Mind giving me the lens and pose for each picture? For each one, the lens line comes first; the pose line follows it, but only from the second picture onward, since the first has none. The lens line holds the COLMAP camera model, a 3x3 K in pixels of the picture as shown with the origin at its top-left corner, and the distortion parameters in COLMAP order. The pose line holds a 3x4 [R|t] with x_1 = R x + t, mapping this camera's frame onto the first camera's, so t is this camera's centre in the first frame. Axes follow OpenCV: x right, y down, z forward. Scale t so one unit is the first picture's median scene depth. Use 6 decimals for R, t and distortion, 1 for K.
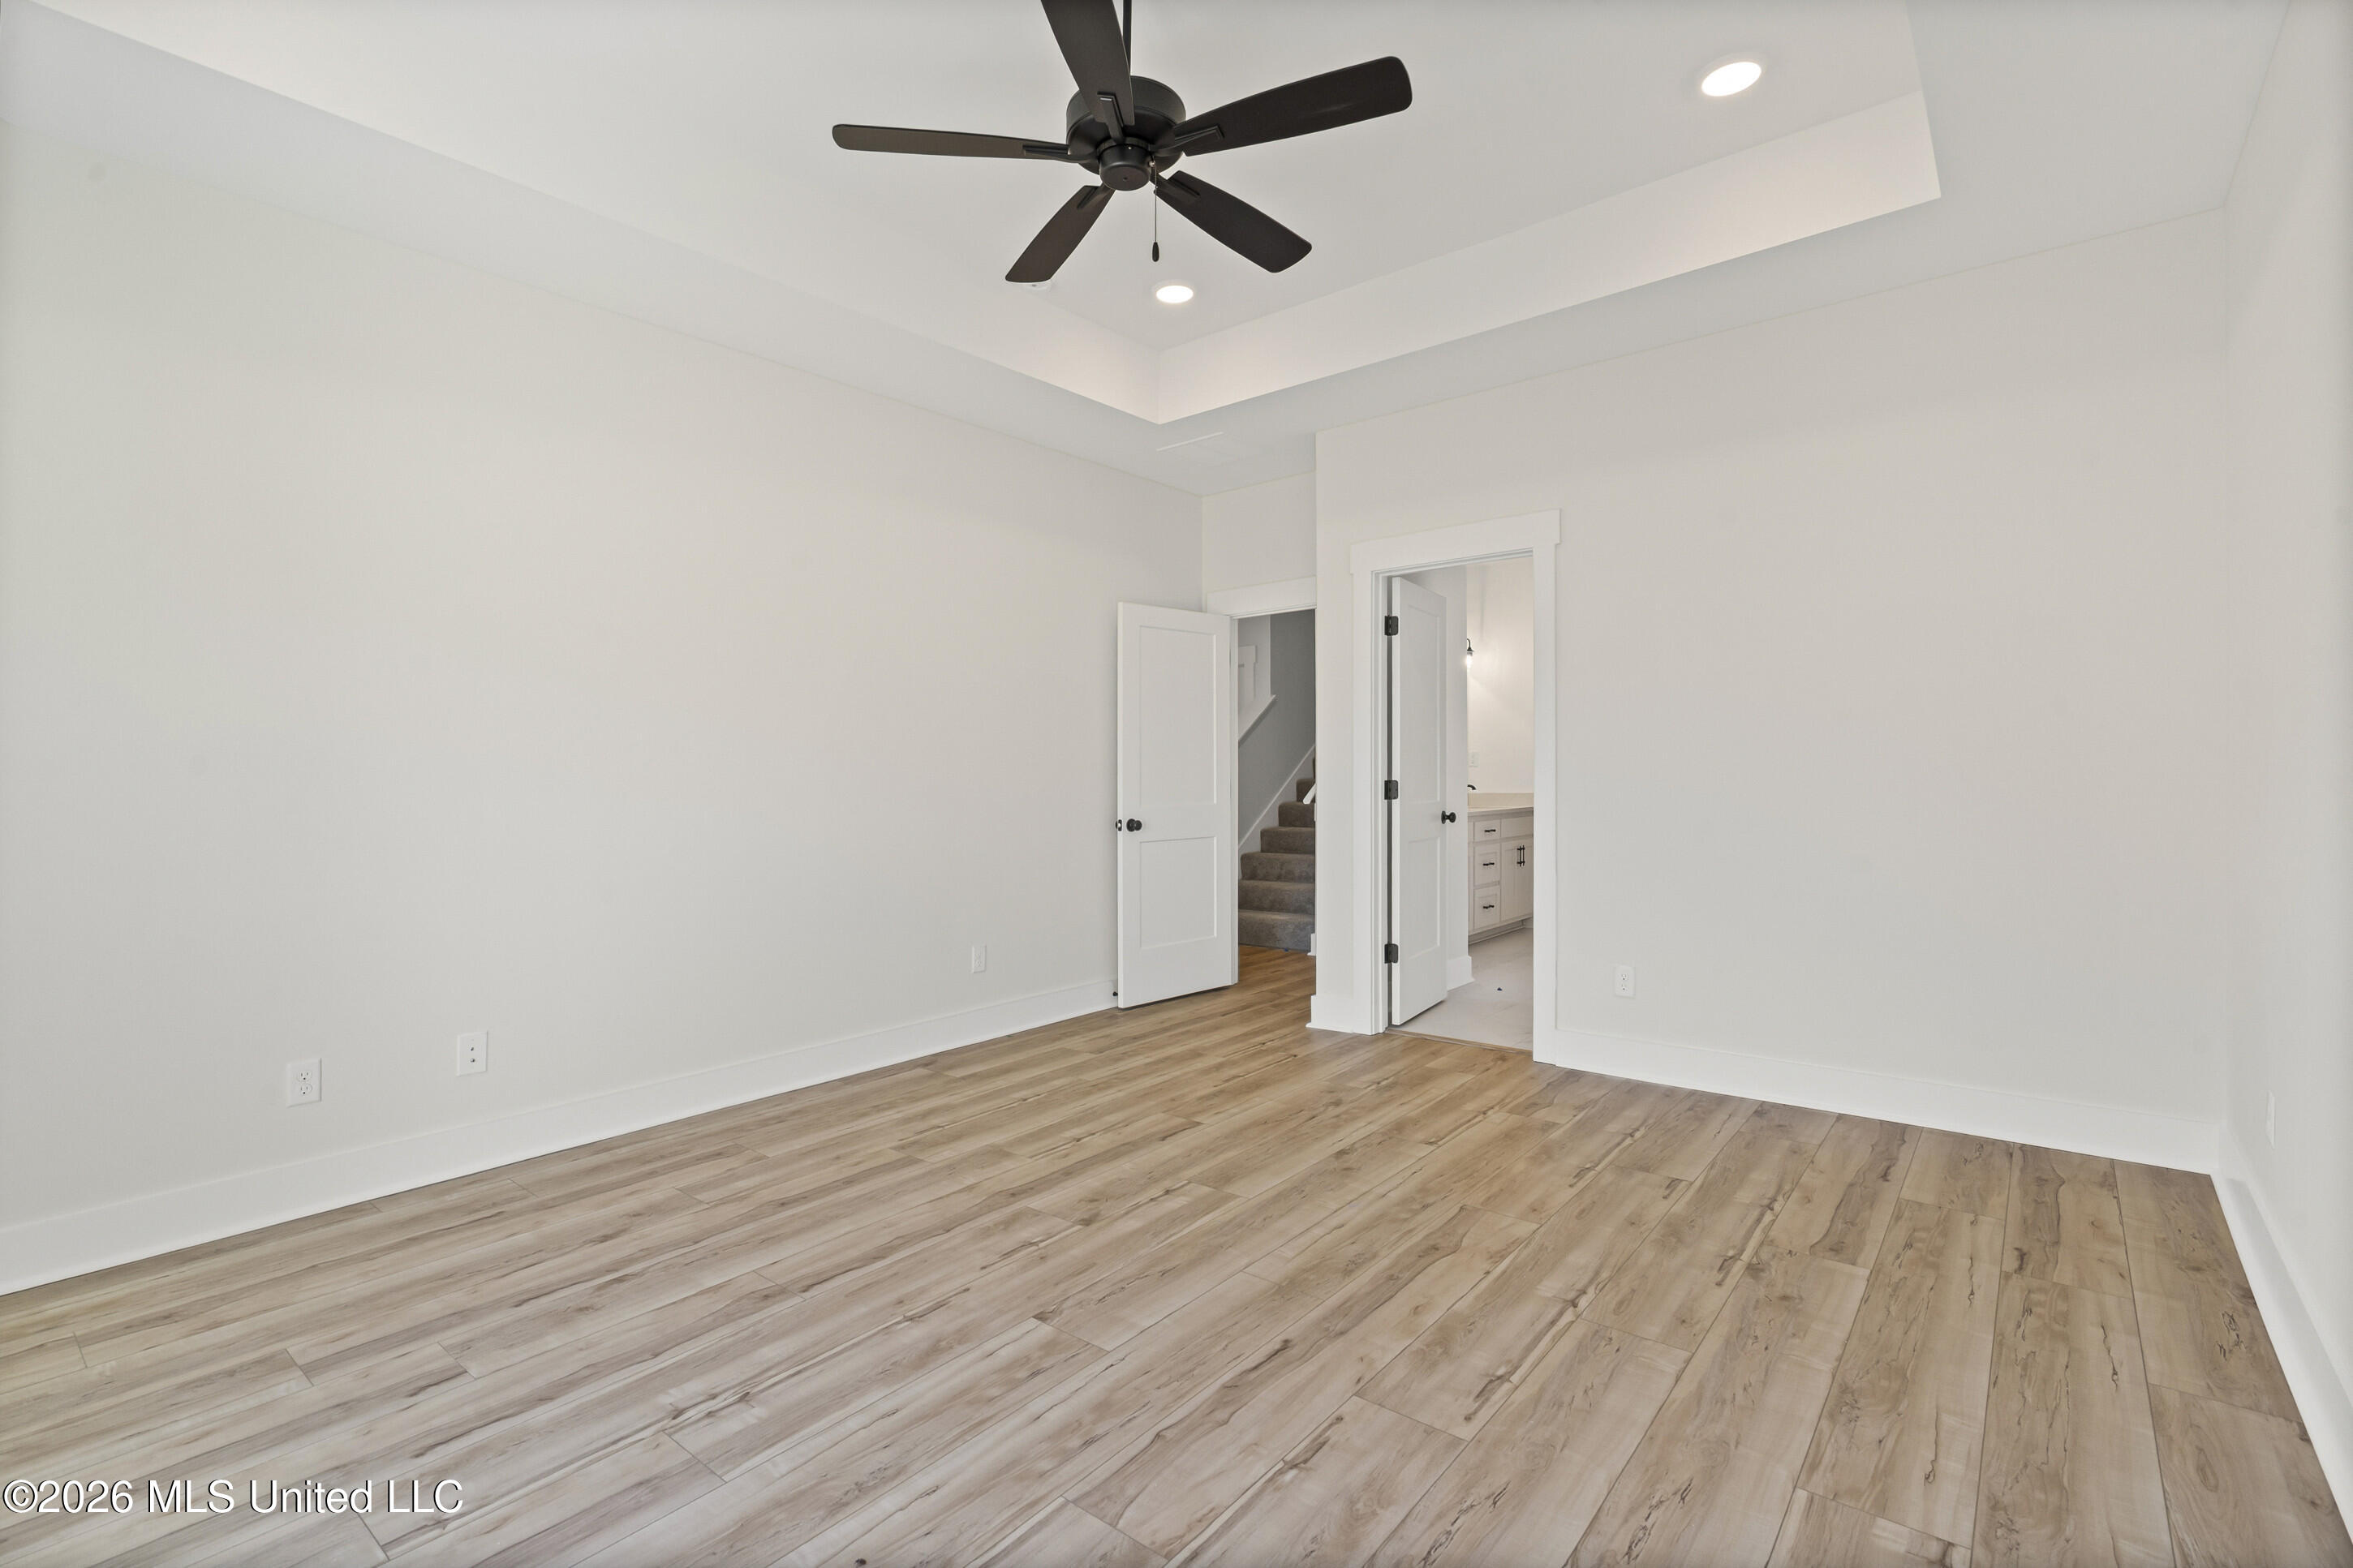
lens RADIAL K [[1069.8, 0, 1175.3], [0, 1069.8, 777.5], [0, 0, 1]] dist [-0.006570, 0.001132]
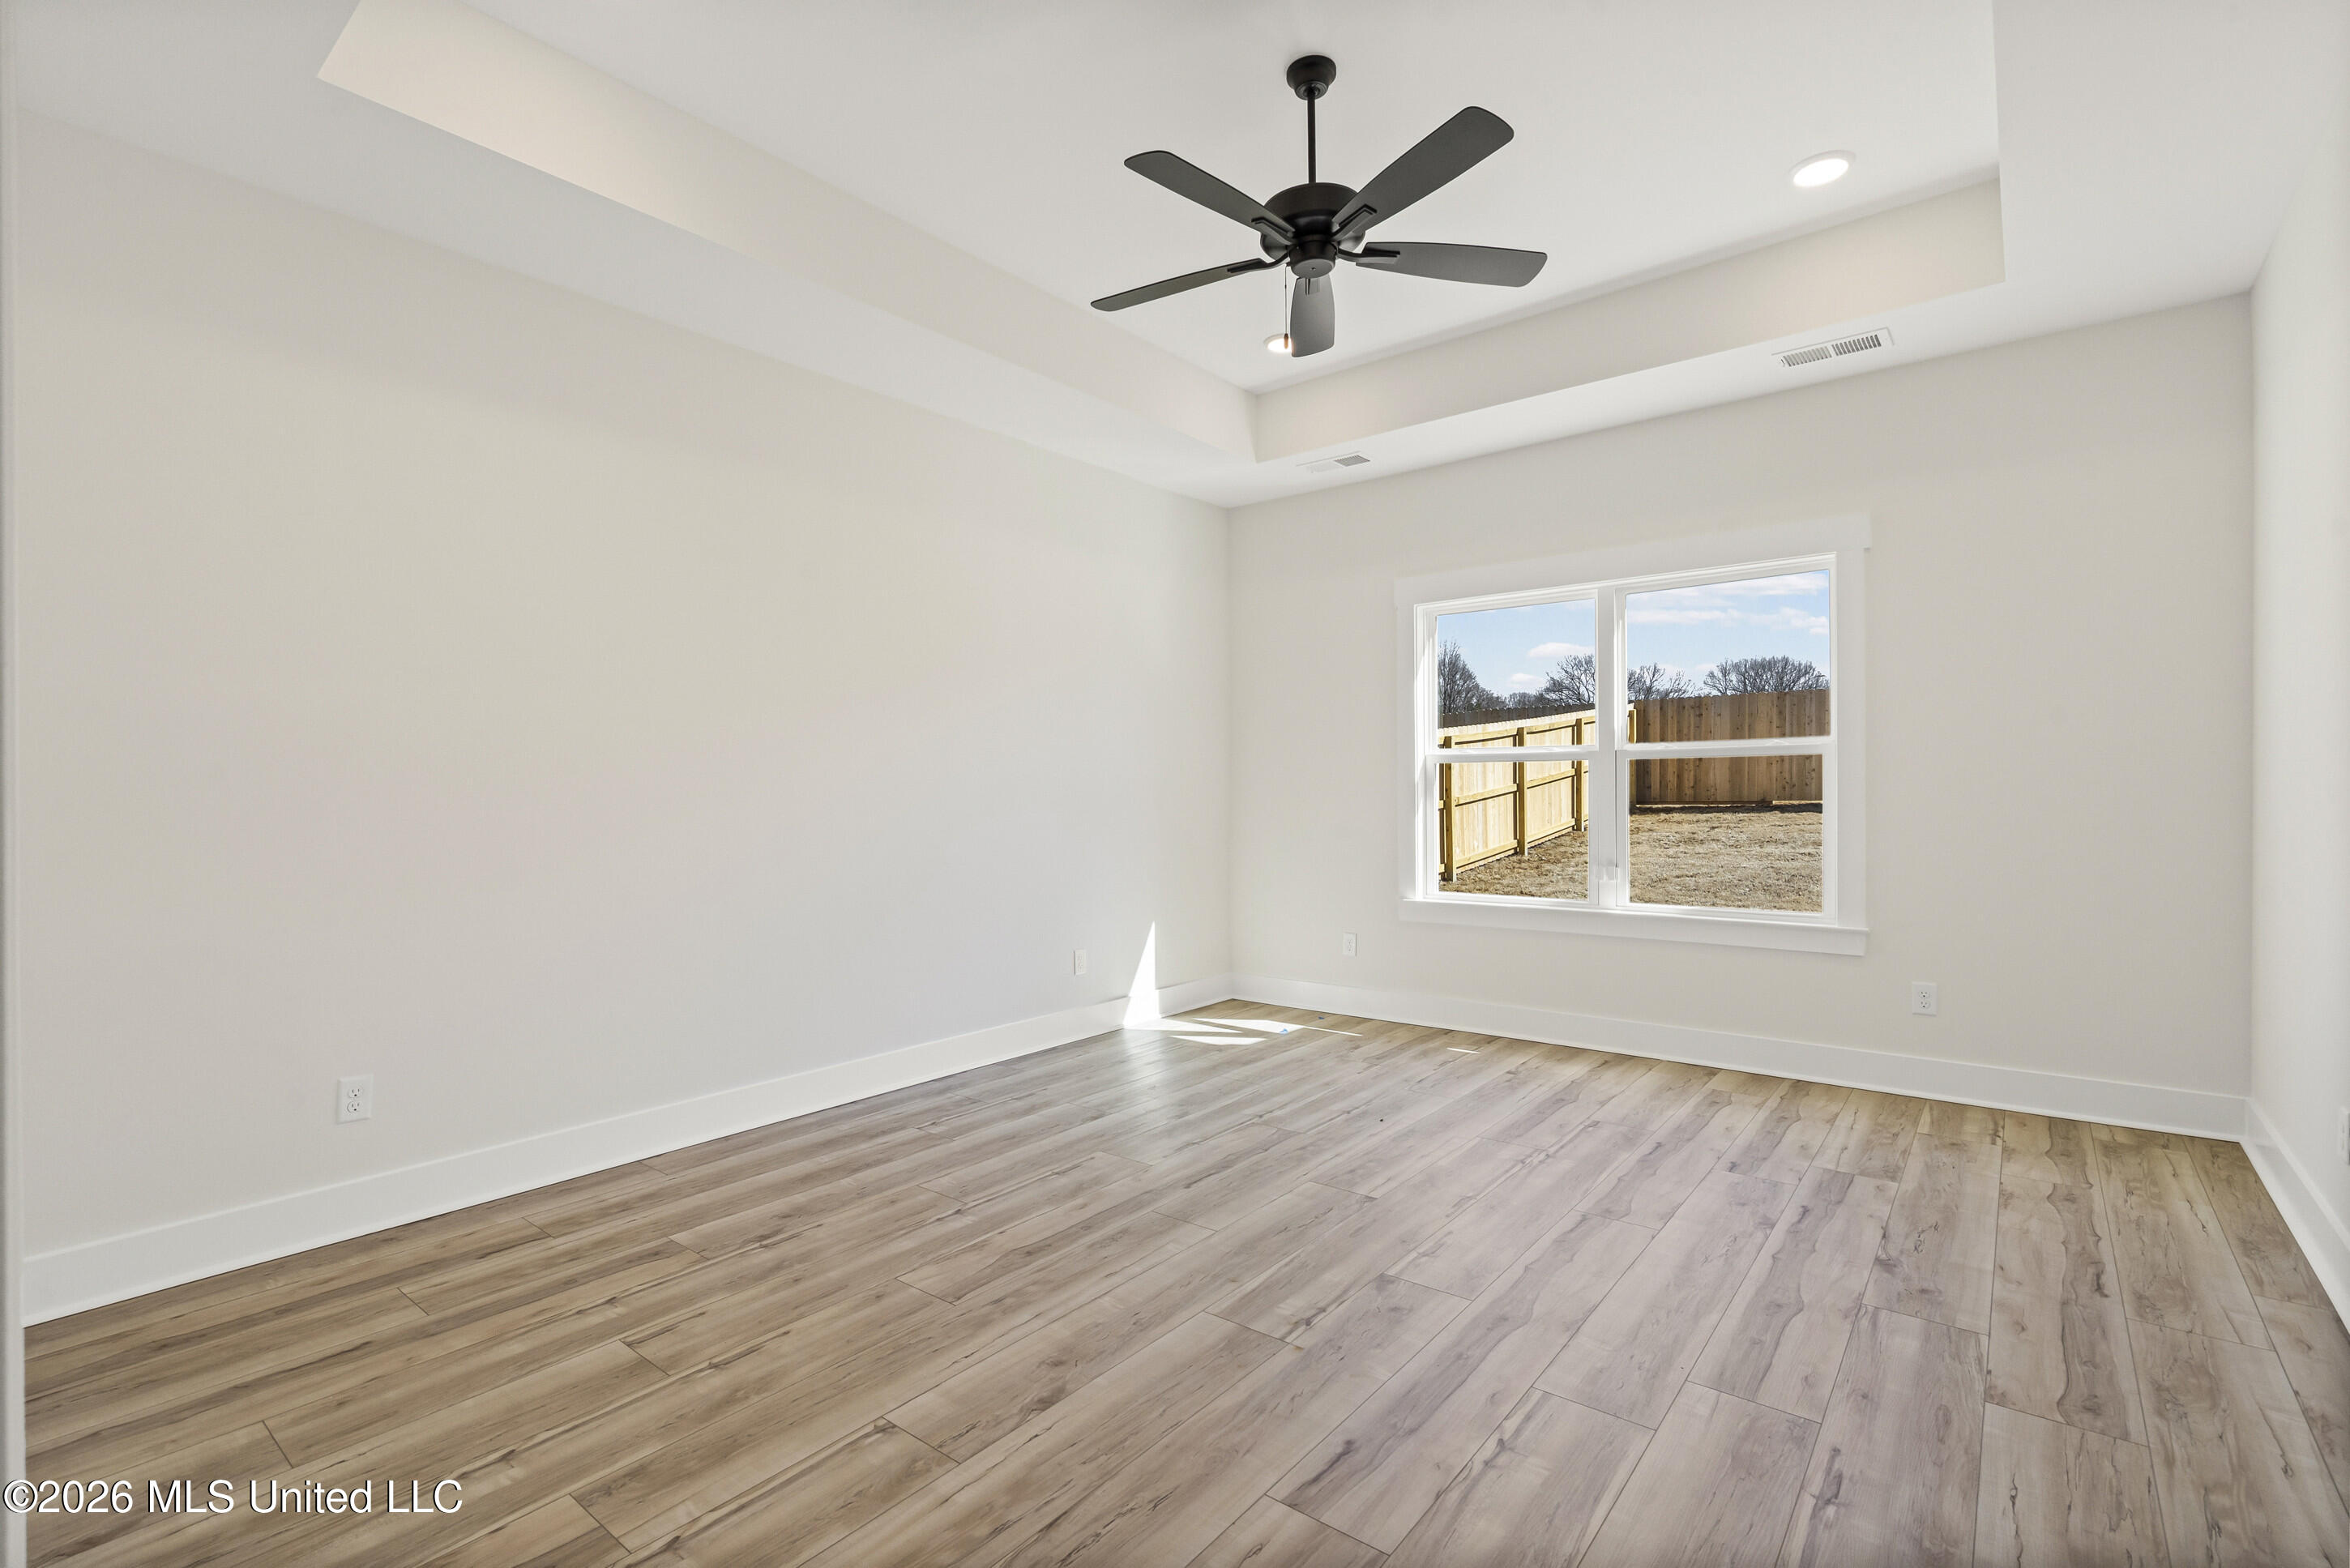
lens RADIAL K [[1068.6, 0, 1174.5], [0, 1068.6, 792.2], [0, 0, 1]] dist [-0.006570, 0.001132]
pose [[-0.999703, 0.024098, -0.003525, 0.091544], [0.024094, 0.999709, 0.000990, -0.002660], [0.003548, 0.000905, -0.999993, 1.954219]]
